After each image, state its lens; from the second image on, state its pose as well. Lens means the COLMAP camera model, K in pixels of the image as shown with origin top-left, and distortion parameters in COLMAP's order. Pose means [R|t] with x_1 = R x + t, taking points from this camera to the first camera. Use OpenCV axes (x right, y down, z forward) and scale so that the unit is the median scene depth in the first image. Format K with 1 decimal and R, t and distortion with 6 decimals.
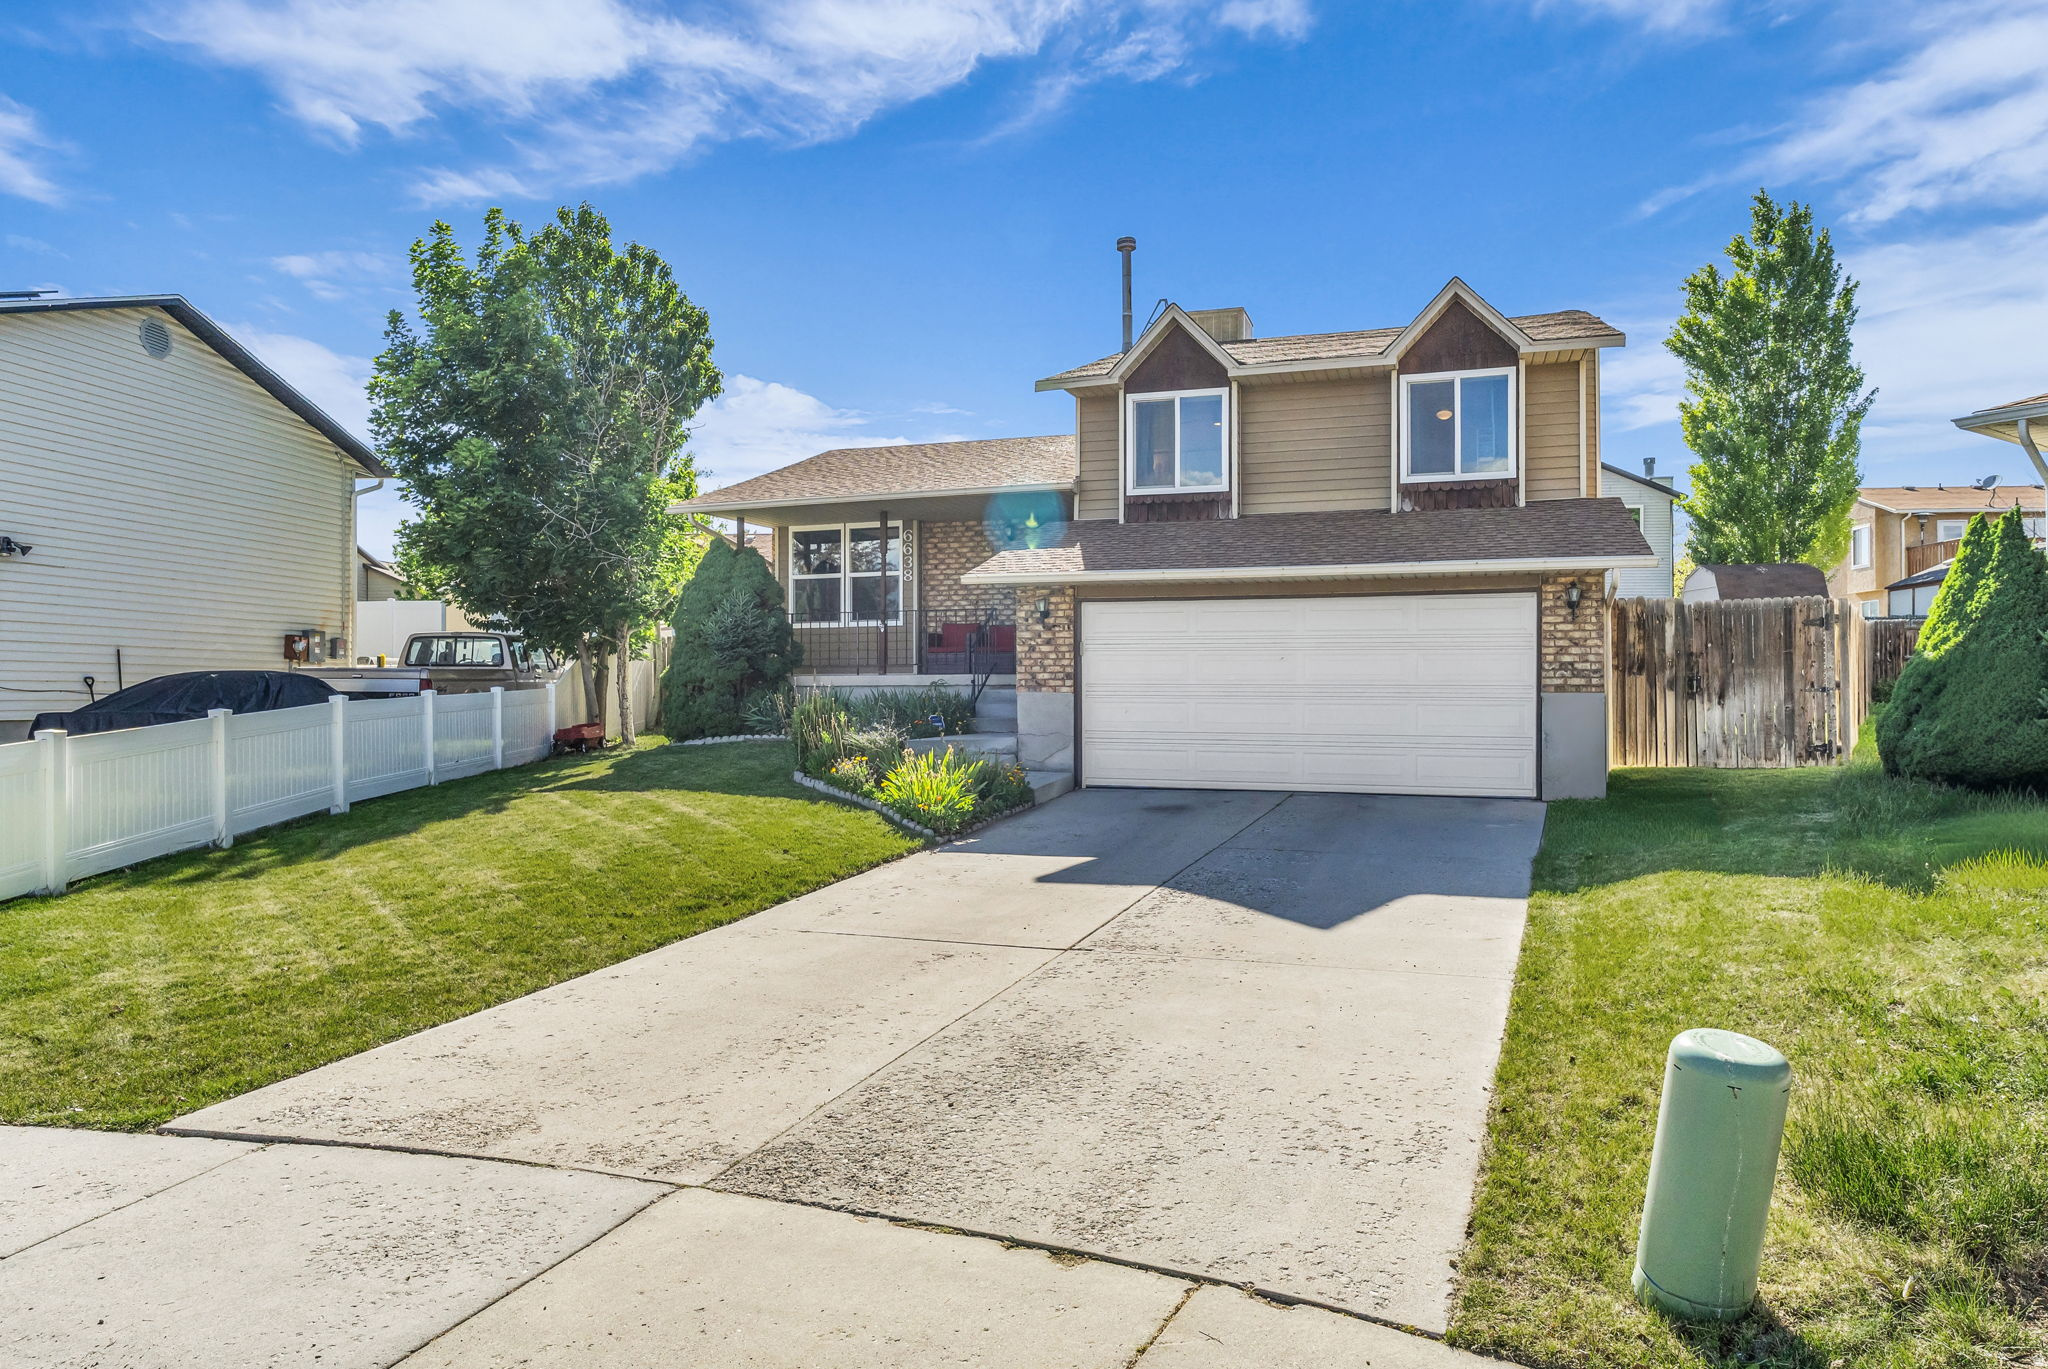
lens RADIAL K [[1298.3, 0, 1027.0], [0, 1298.3, 689.2], [0, 0, 1]] dist [-0.001257, 0.001876]
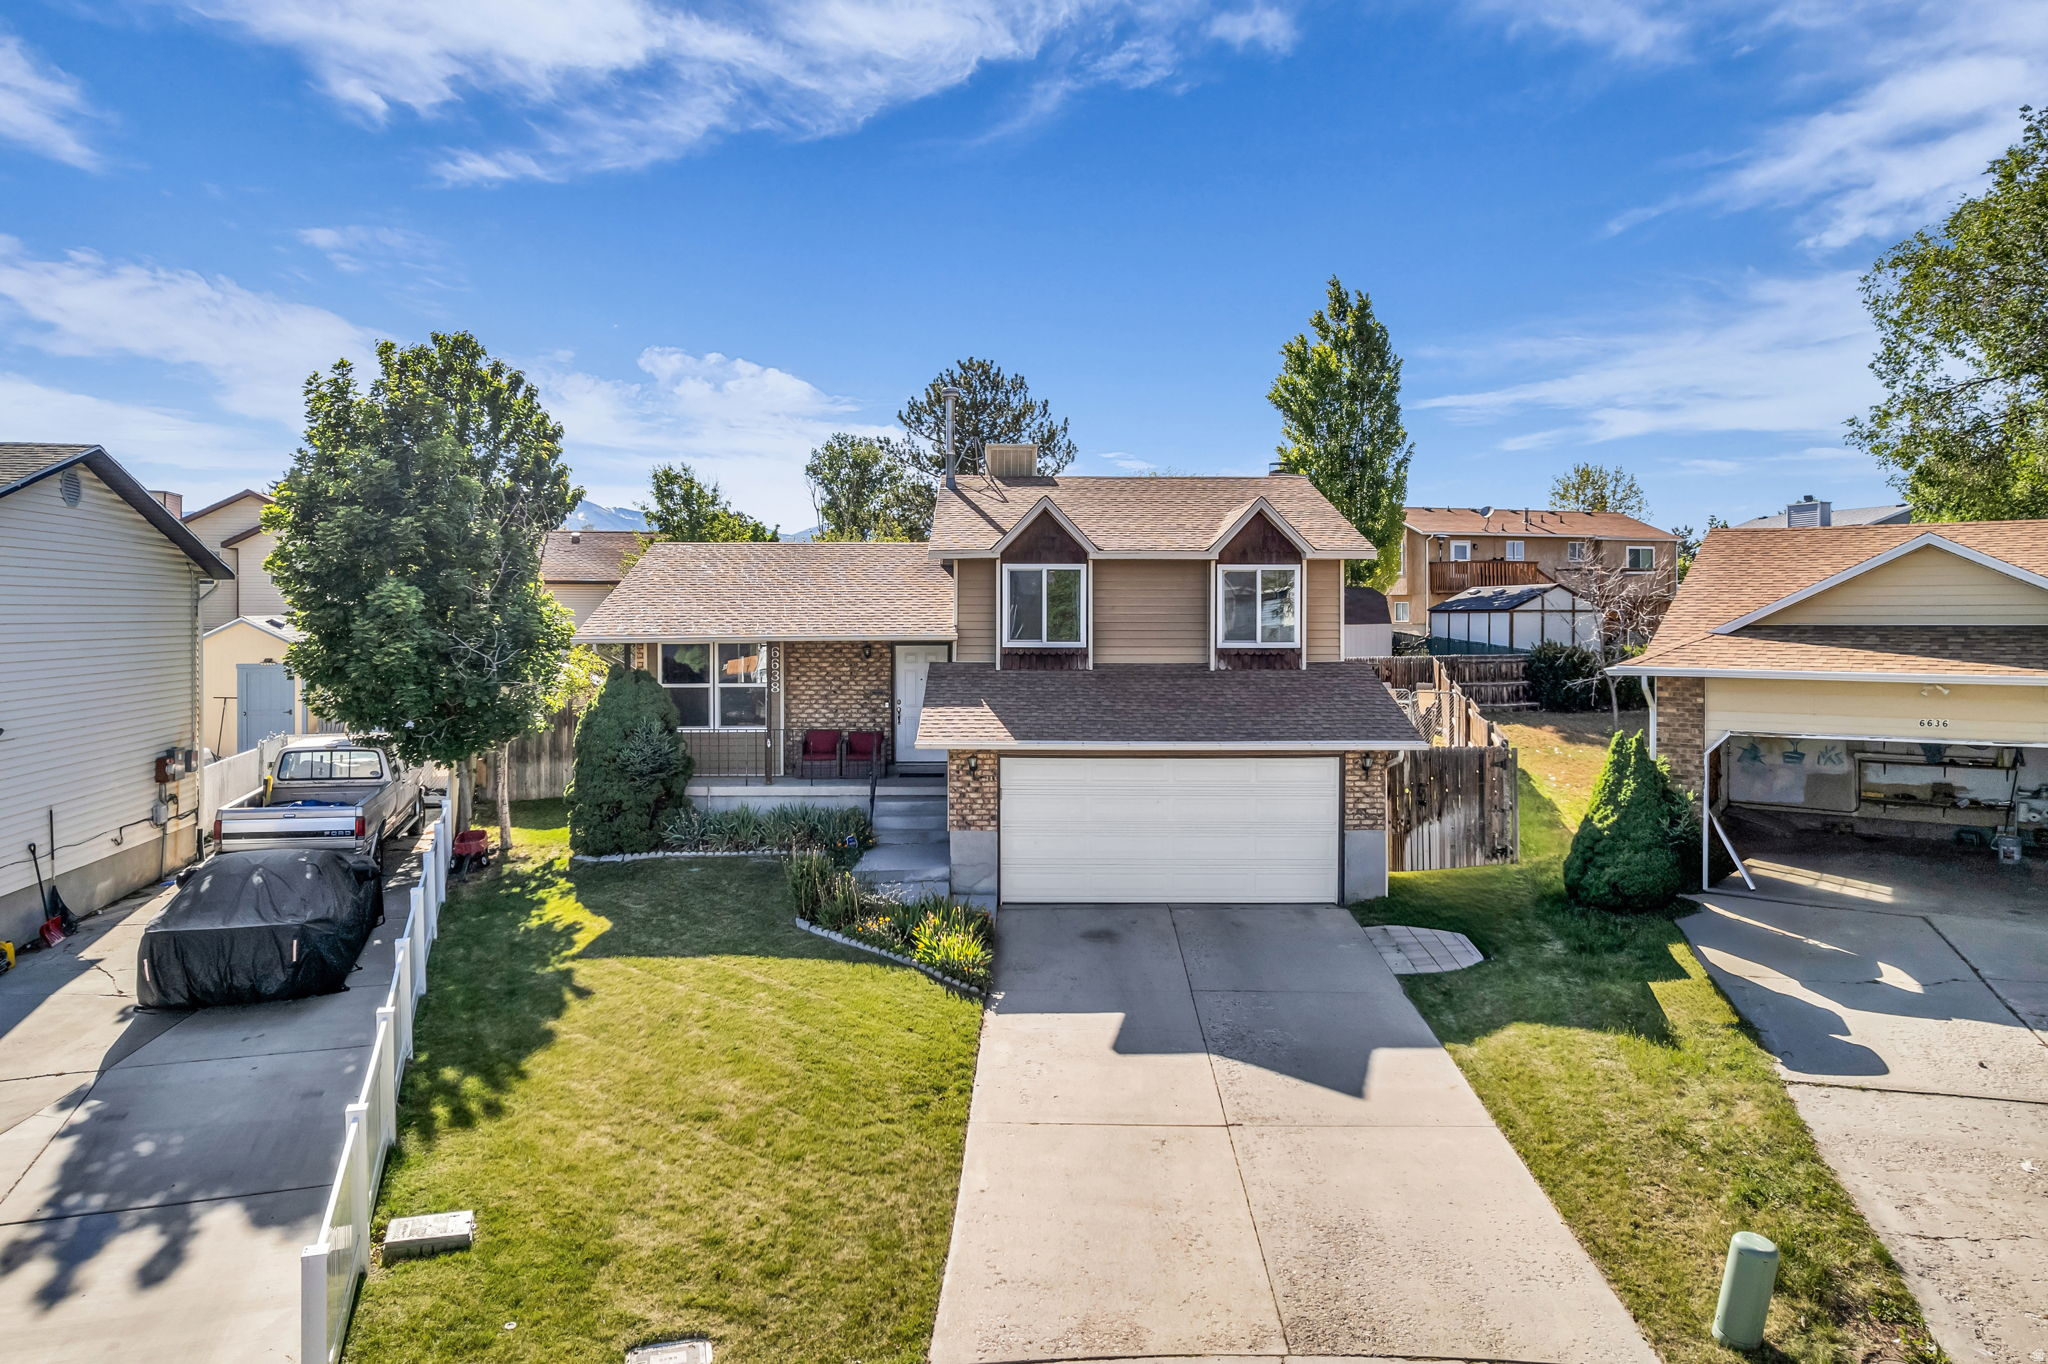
lens RADIAL K [[1321.8, 0, 1004.9], [0, 1321.8, 629.2], [0, 0, 1]] dist [-0.046215, 0.025619]
pose [[0.947790, -0.000492, 0.318896, -0.325937], [-0.003754, 0.999912, 0.012700, -0.186699], [-0.318874, -0.013234, 0.947705, -0.181429]]
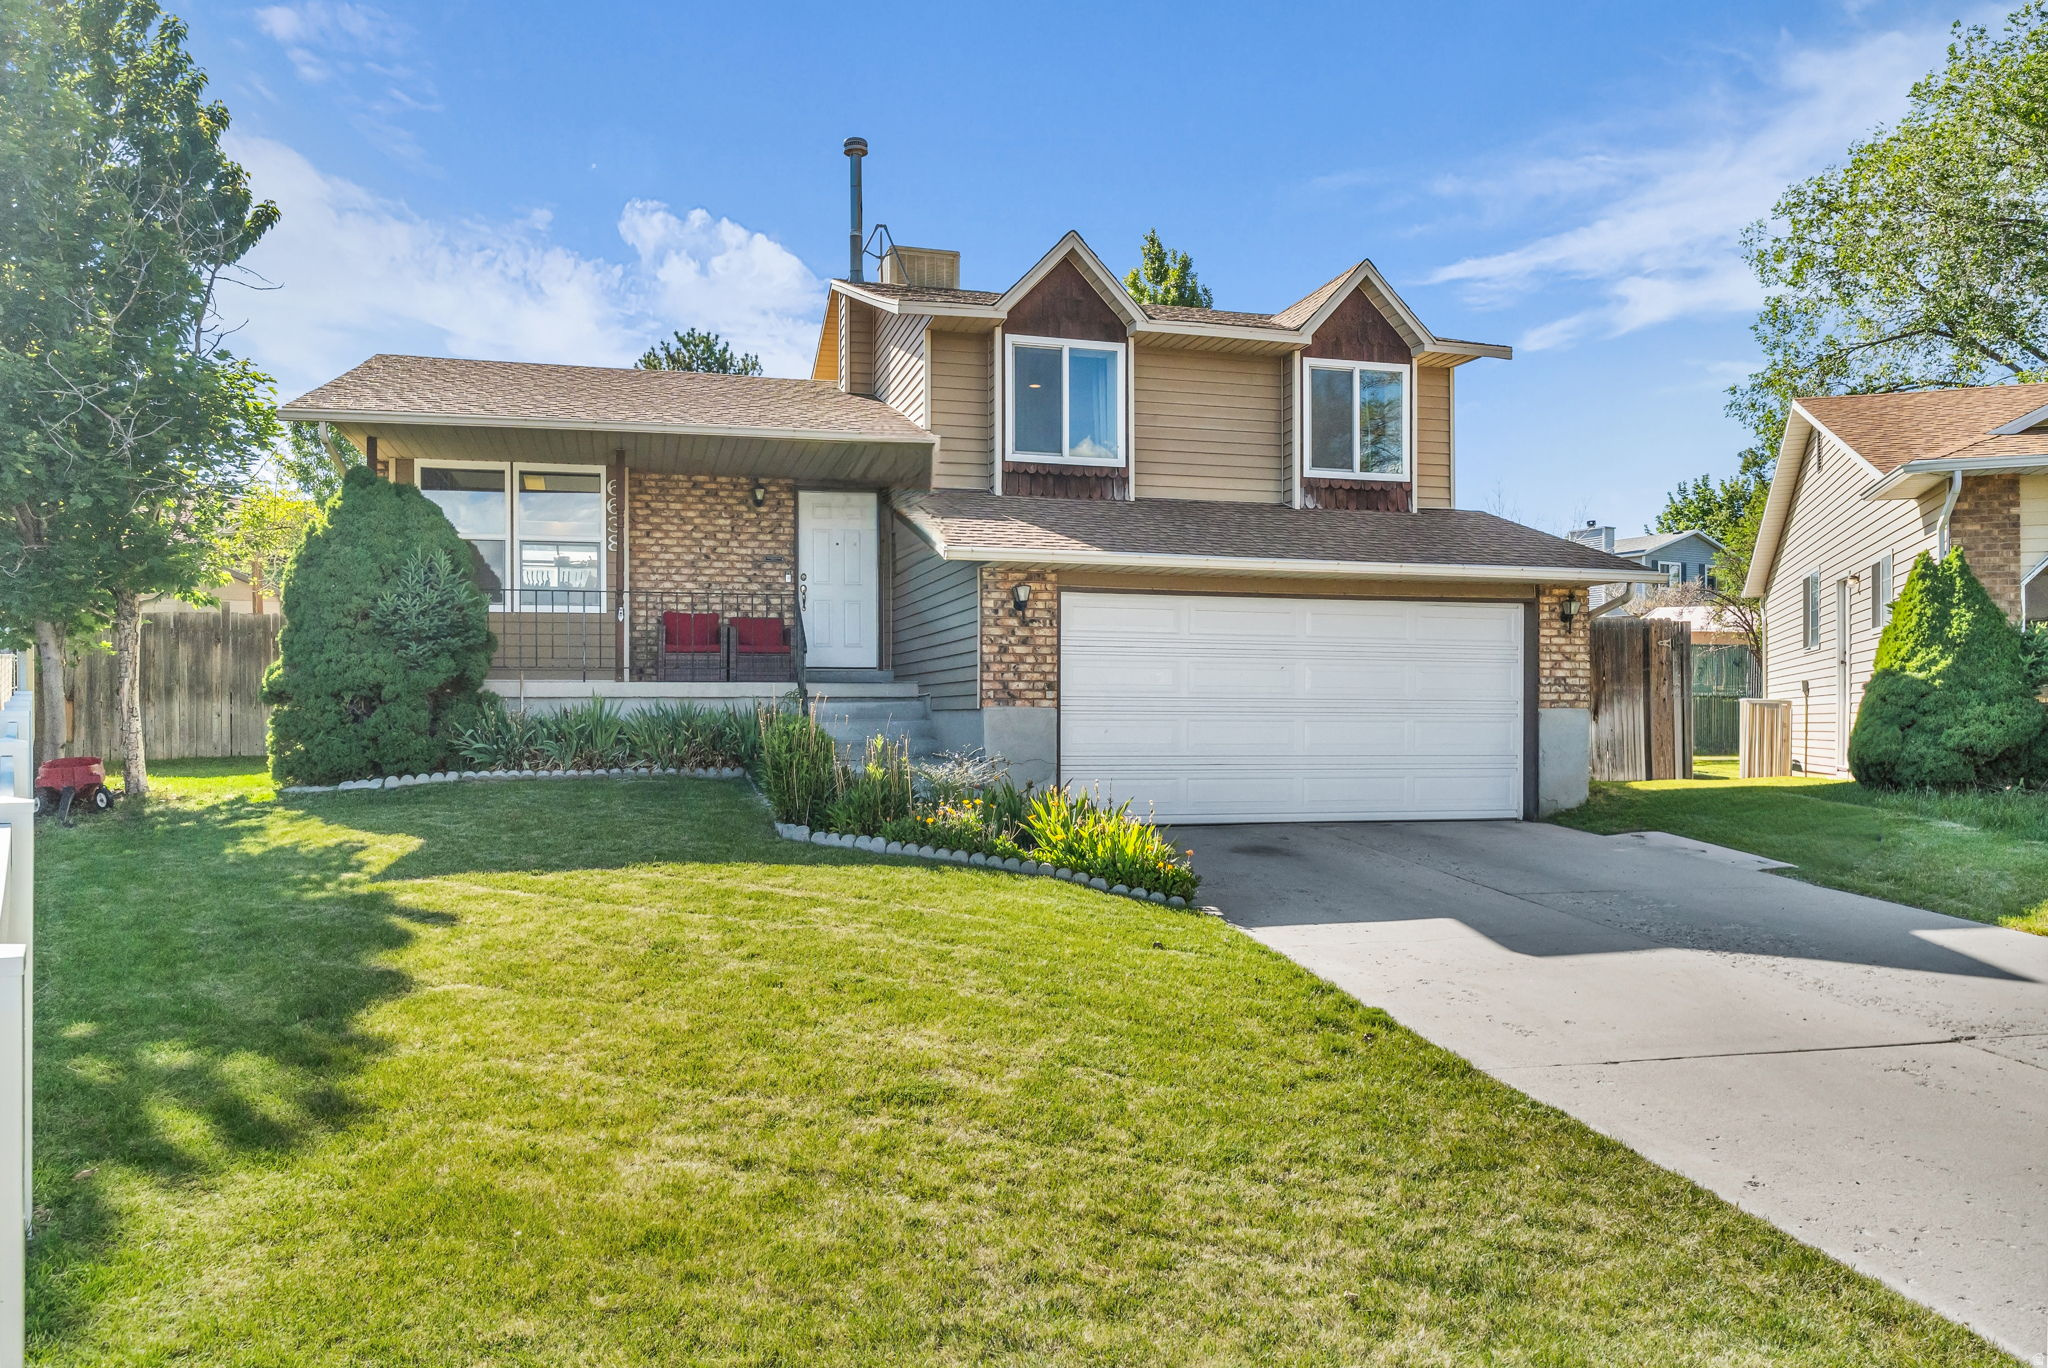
lens RADIAL K [[1415.5, 0, 1032.3], [0, 1415.5, 709.8], [0, 0, 1]] dist [-0.002714, 0.004034]
pose [[0.833532, 0.001051, 0.552471, -0.401526], [-0.002980, 0.999992, 0.002594, 0.001781], [-0.552464, -0.003809, 0.833528, 0.270775]]
